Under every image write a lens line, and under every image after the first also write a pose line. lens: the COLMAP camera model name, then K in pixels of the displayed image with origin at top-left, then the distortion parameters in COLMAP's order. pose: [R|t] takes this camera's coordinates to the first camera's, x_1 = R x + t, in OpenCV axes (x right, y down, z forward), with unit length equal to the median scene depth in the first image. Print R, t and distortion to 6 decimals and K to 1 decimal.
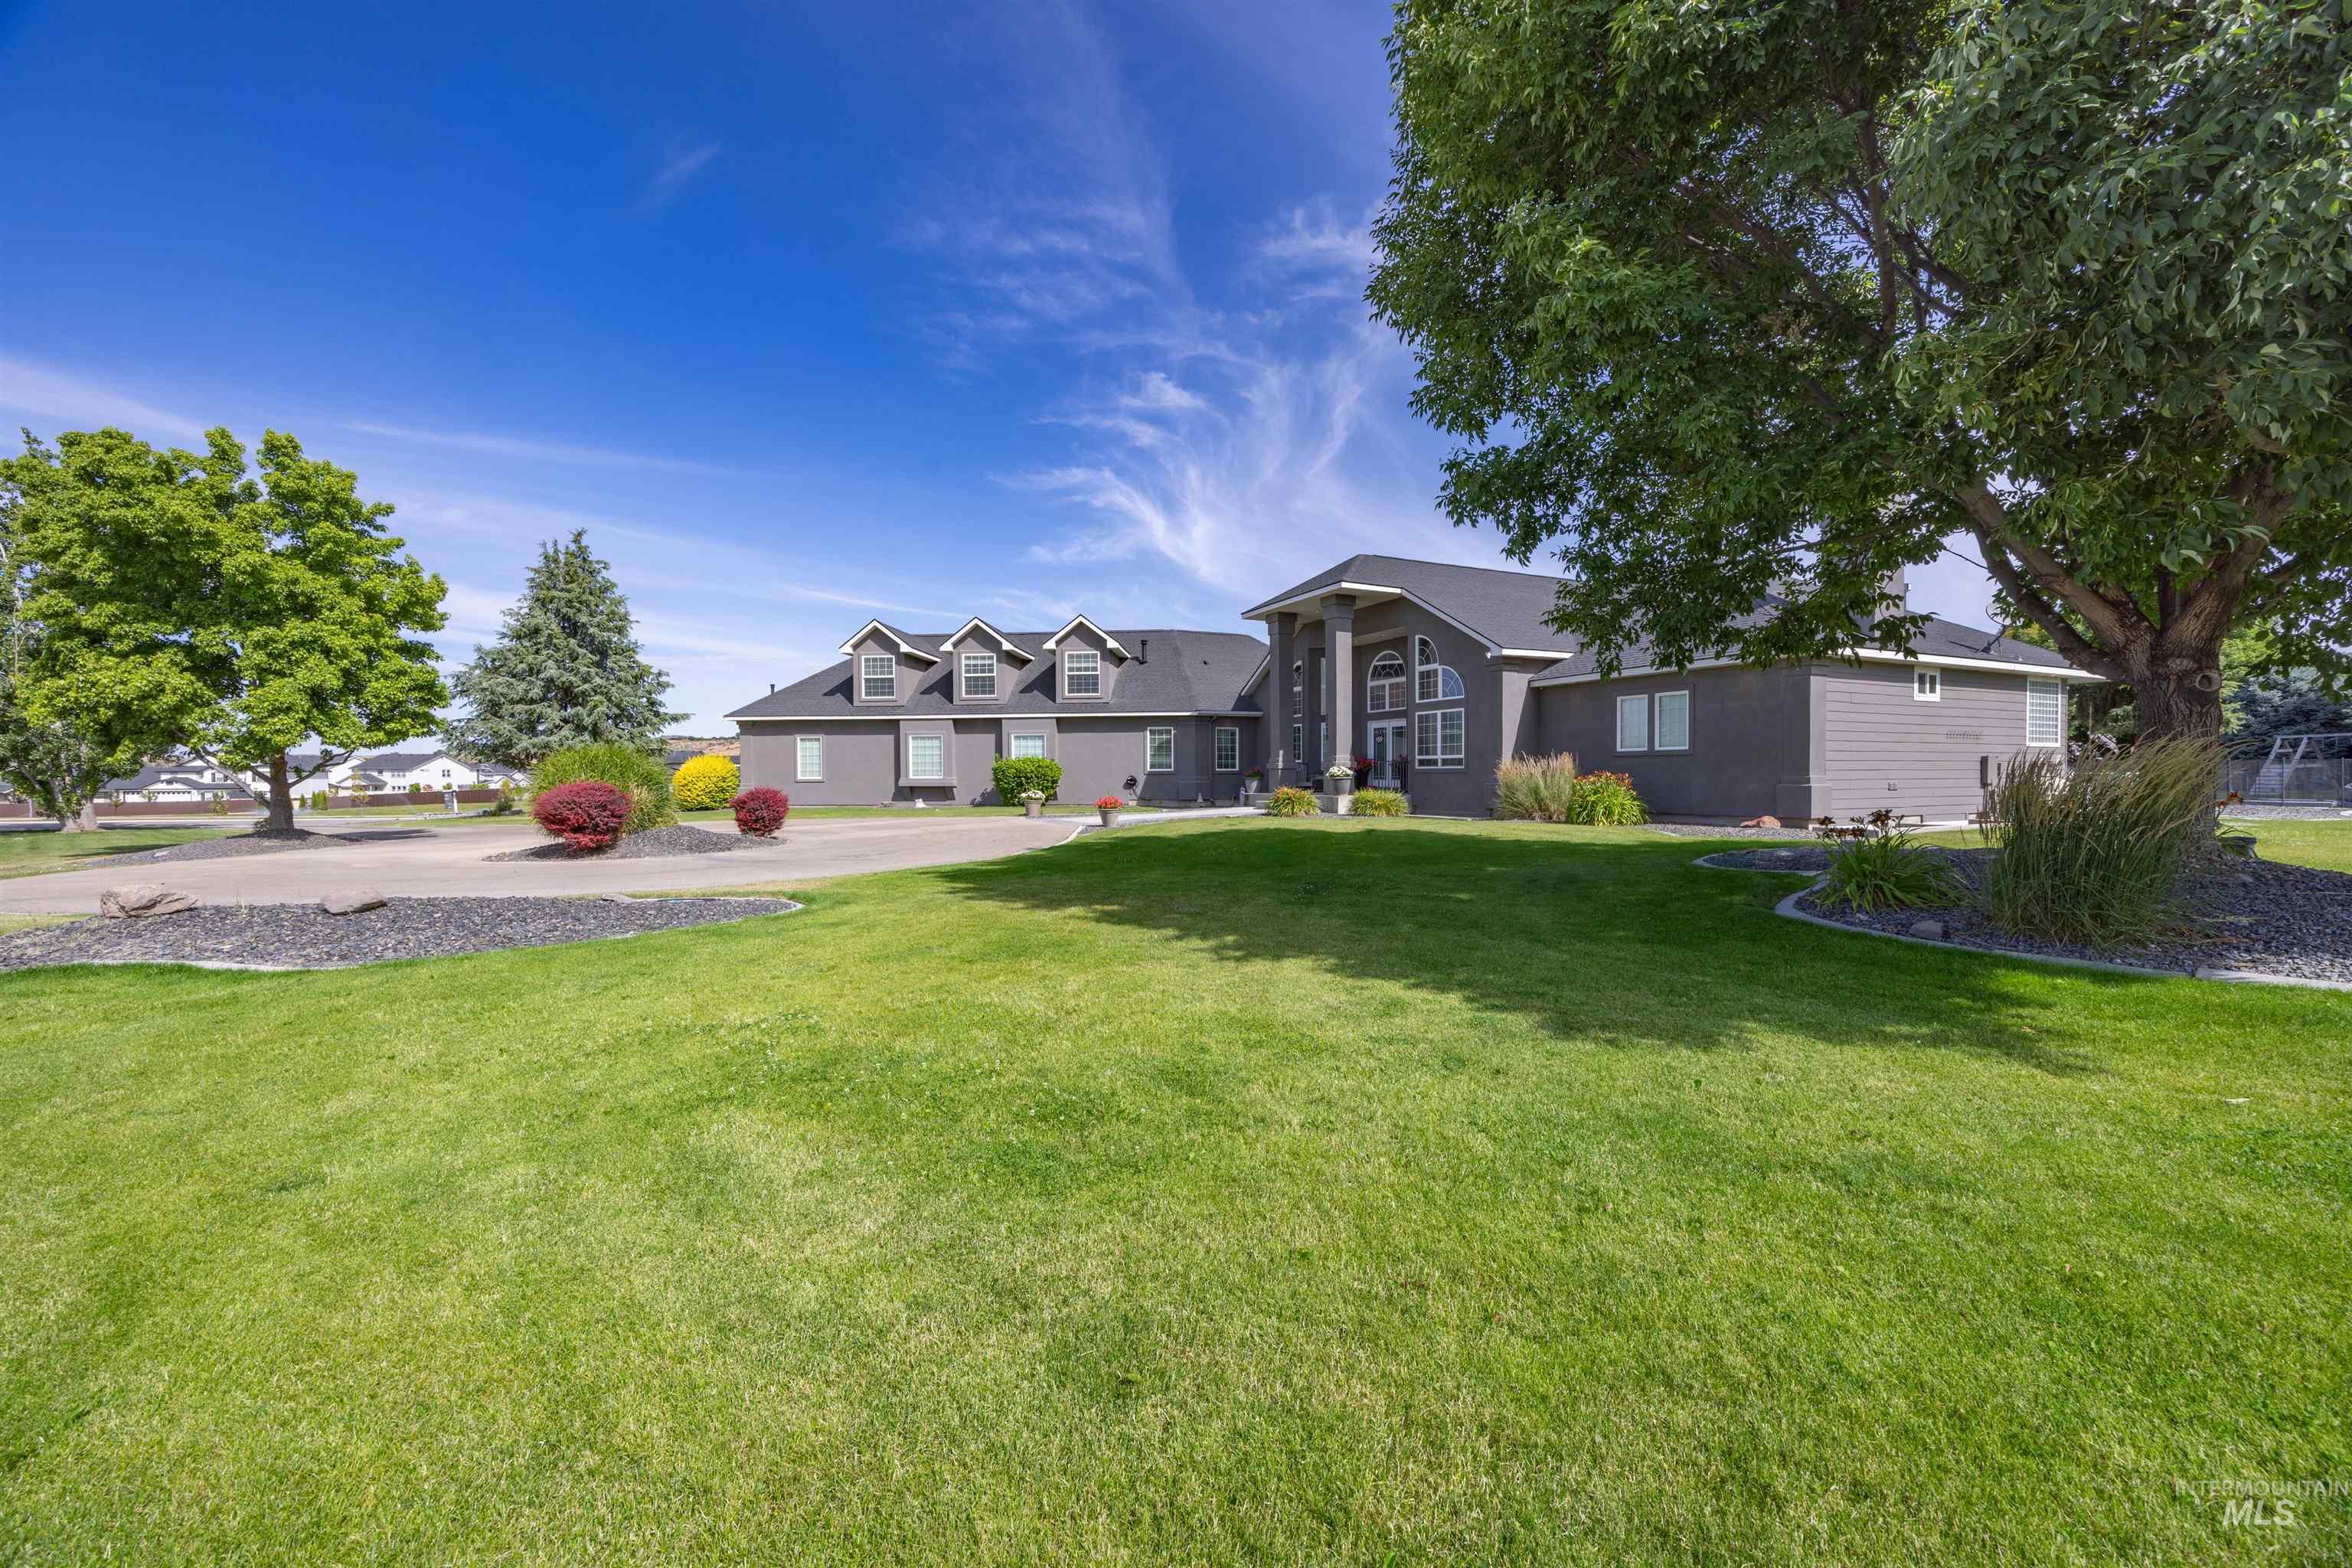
lens RADIAL K [[923.1, 0, 1212.7], [0, 923.1, 741.8], [0, 0, 1]] dist [-0.000001, 0.000059]
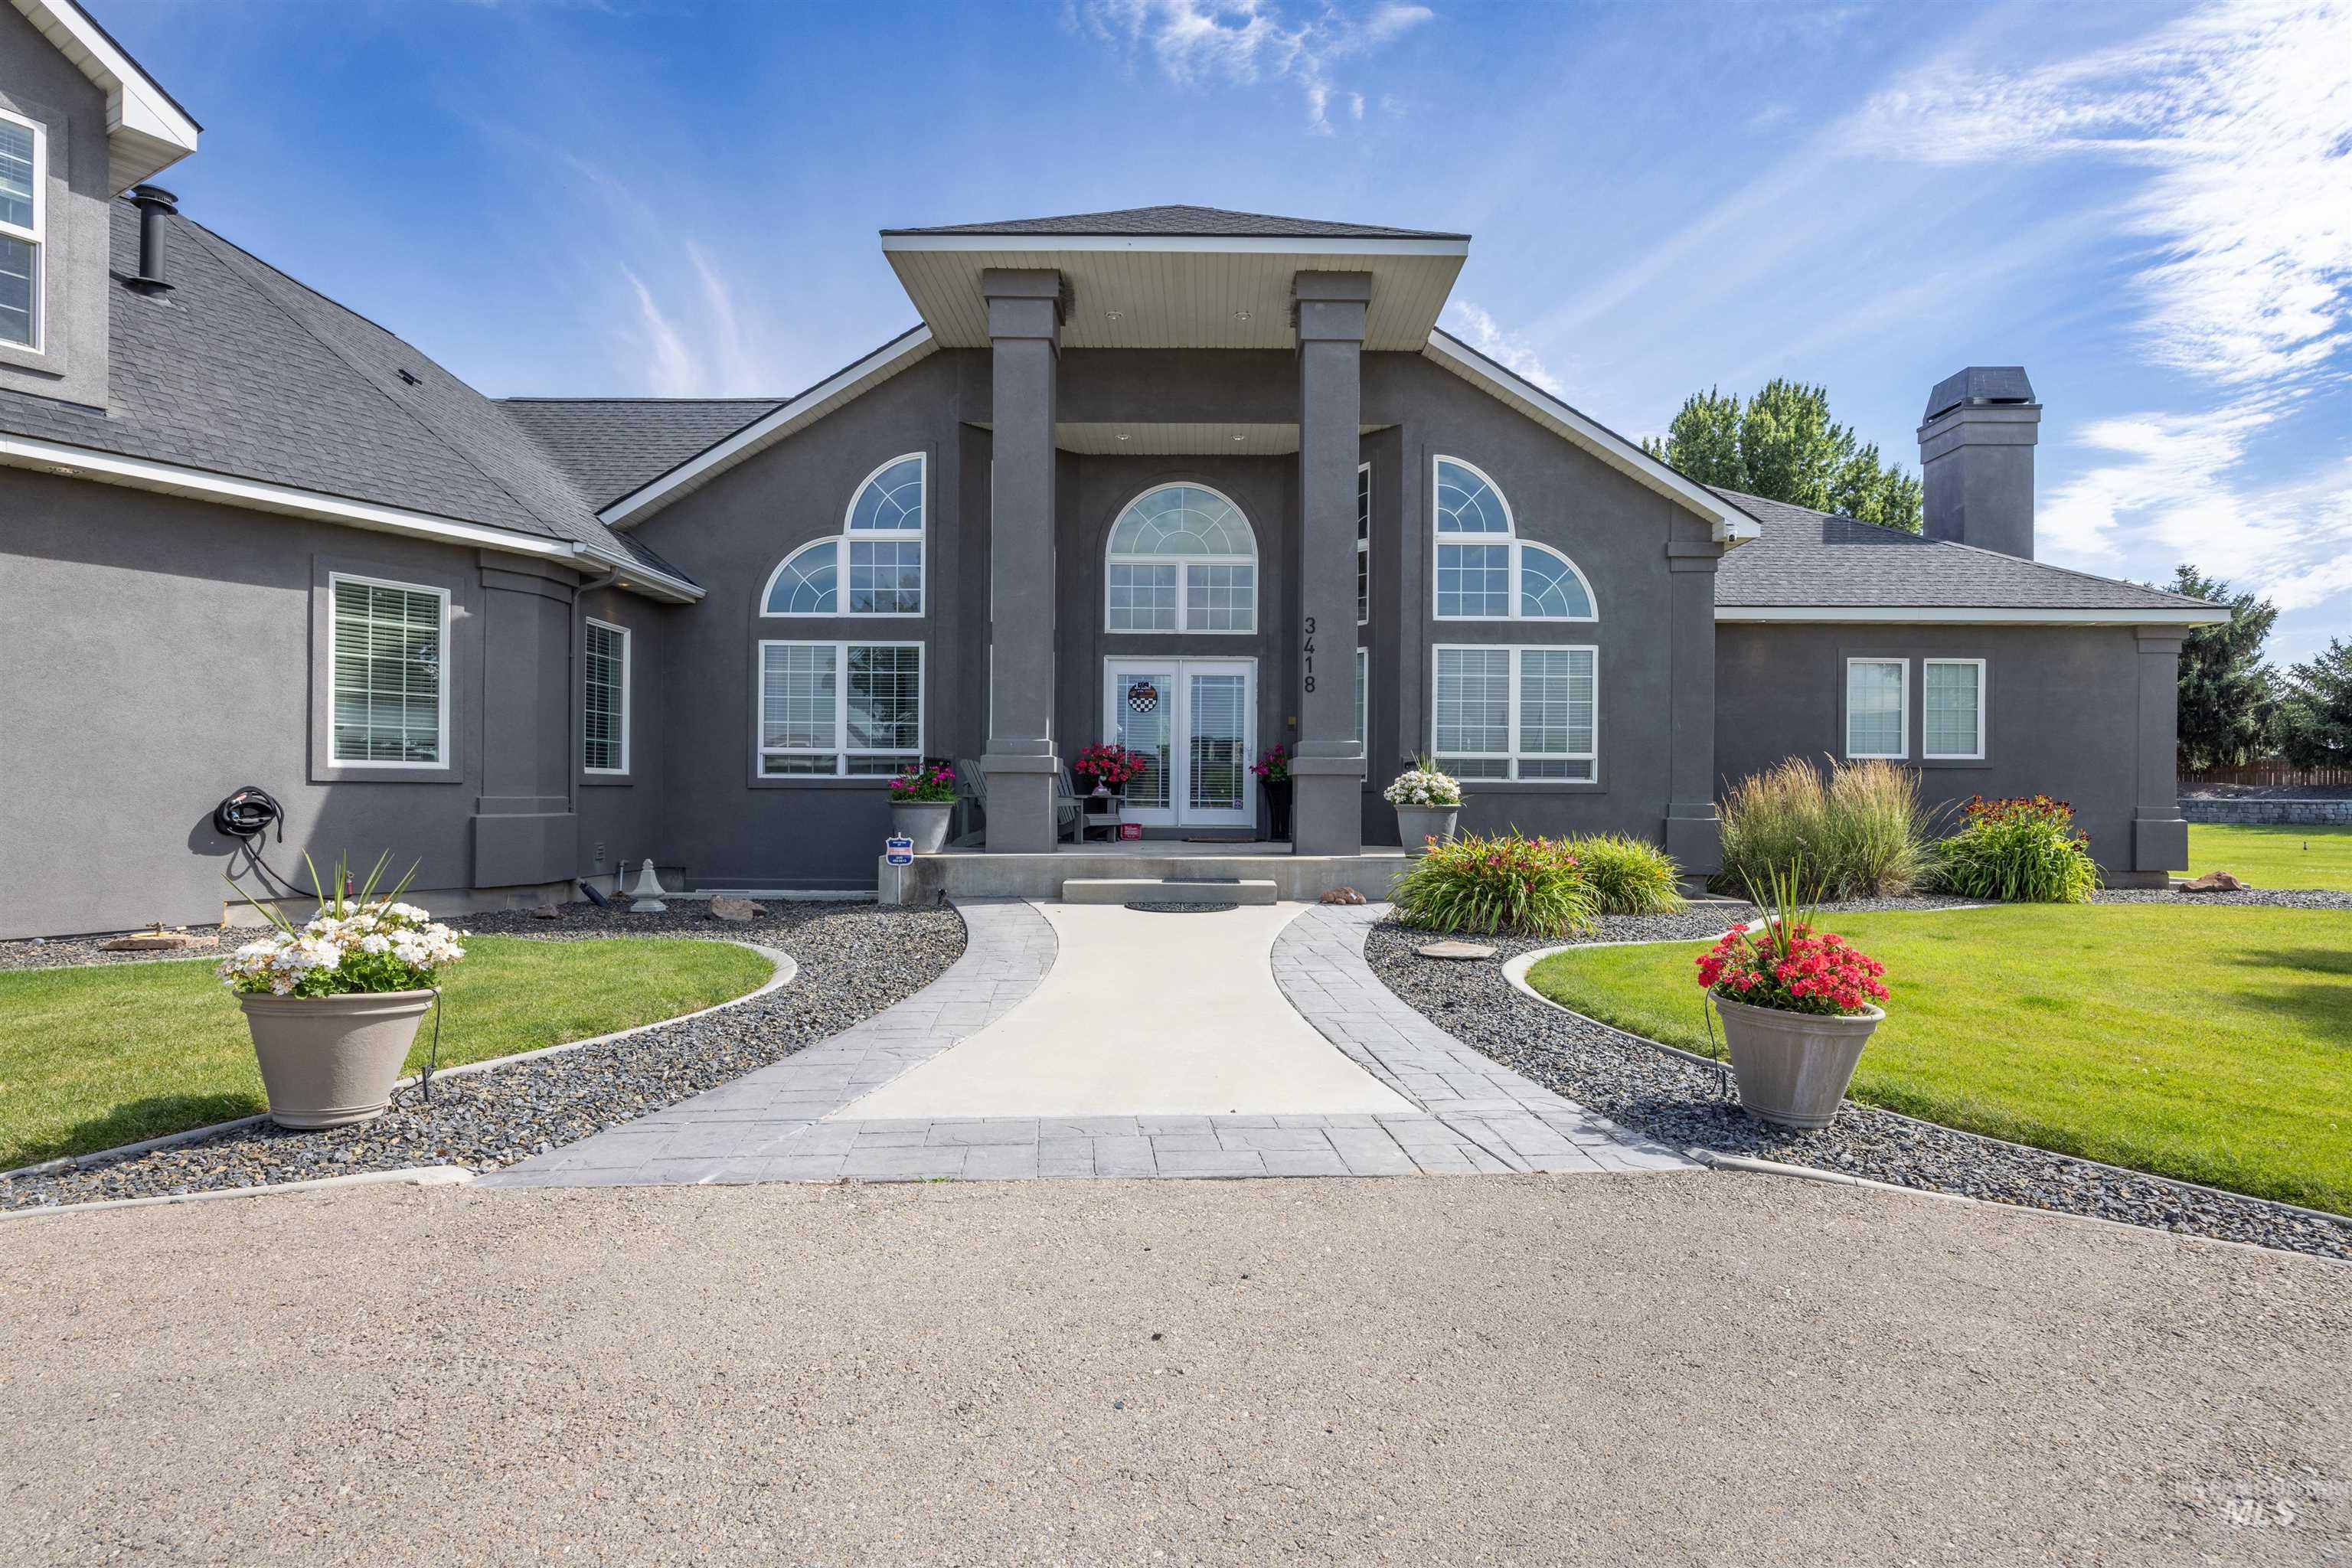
lens RADIAL K [[1253.6, 0, 1176.0], [0, 1253.6, 784.0], [0, 0, 1]] dist [-0.002329, -0.000702]
pose [[0.422587, 0.018522, 0.906133, -0.255619], [-0.038038, 0.999273, -0.002686, 0.027858], [-0.905524, -0.033332, 0.422984, 0.678548]]
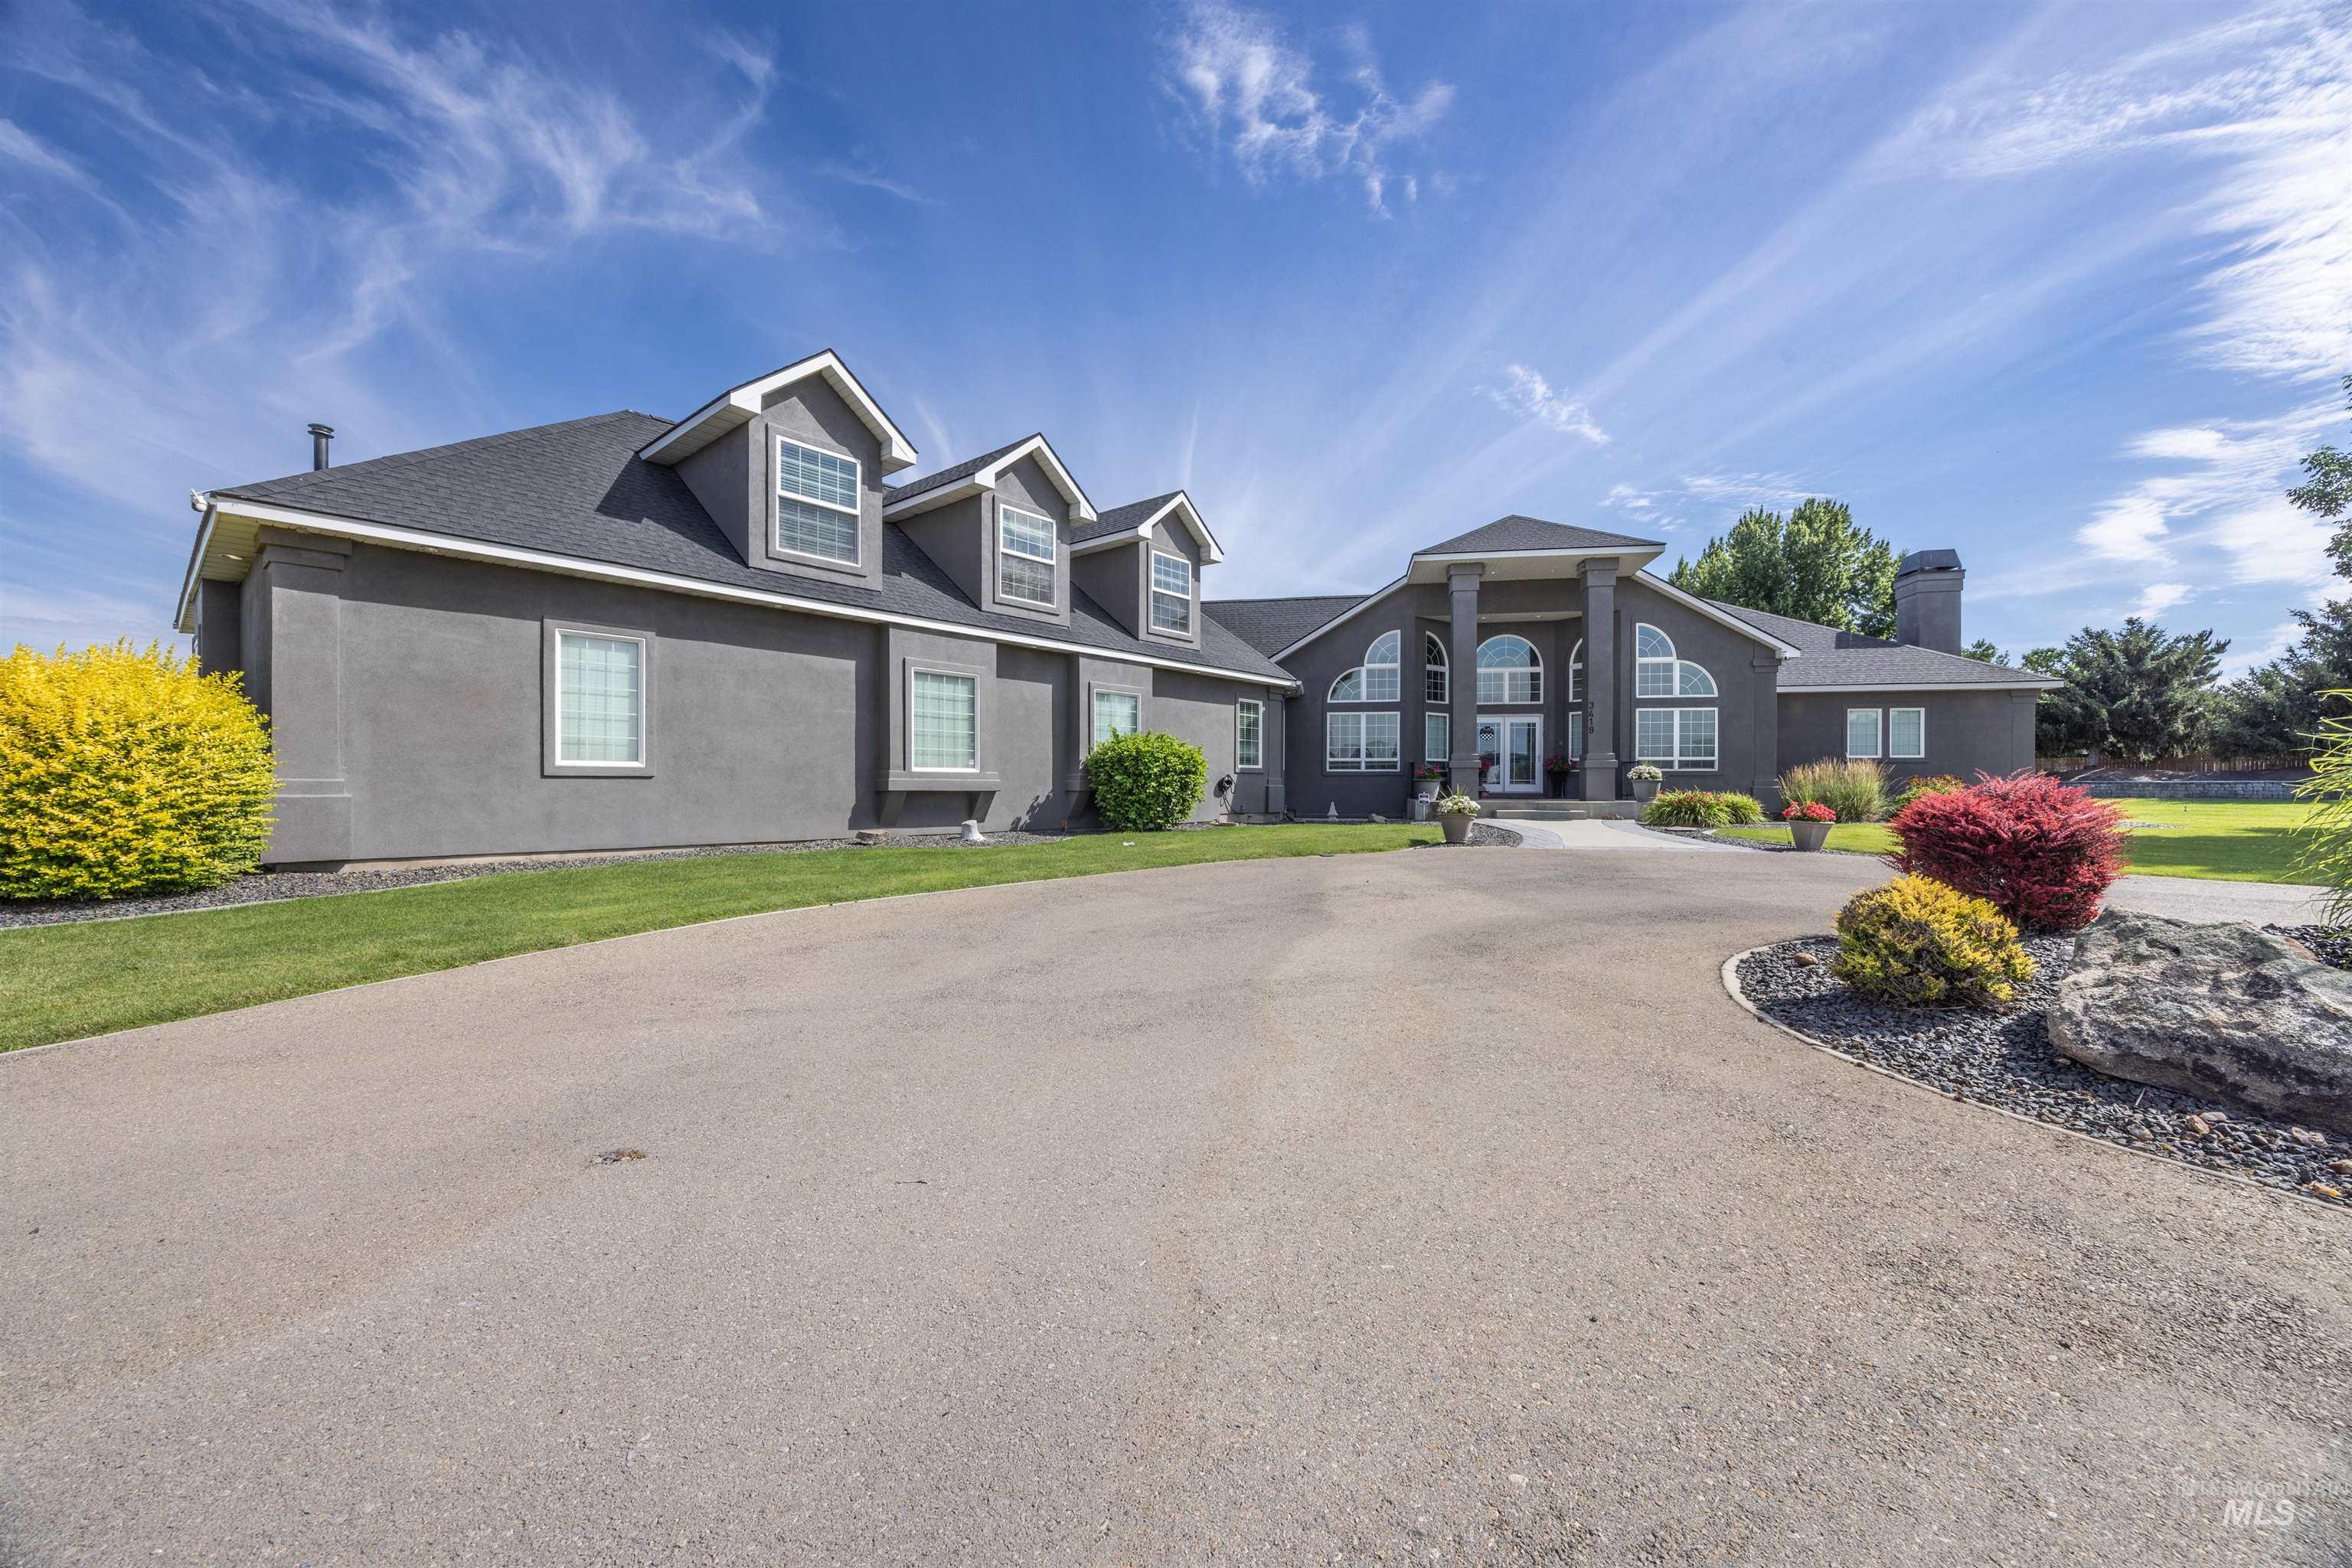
lens RADIAL K [[879.3, 0, 1176.0], [0, 879.3, 784.0], [0, 0, 1]] dist [0.000336, 0.000243]
pose [[0.577960, 0.009968, 0.816004, -0.577999], [-0.031900, 0.999437, 0.010385, 0.037024], [-0.815441, -0.032033, 0.577953, 0.679148]]
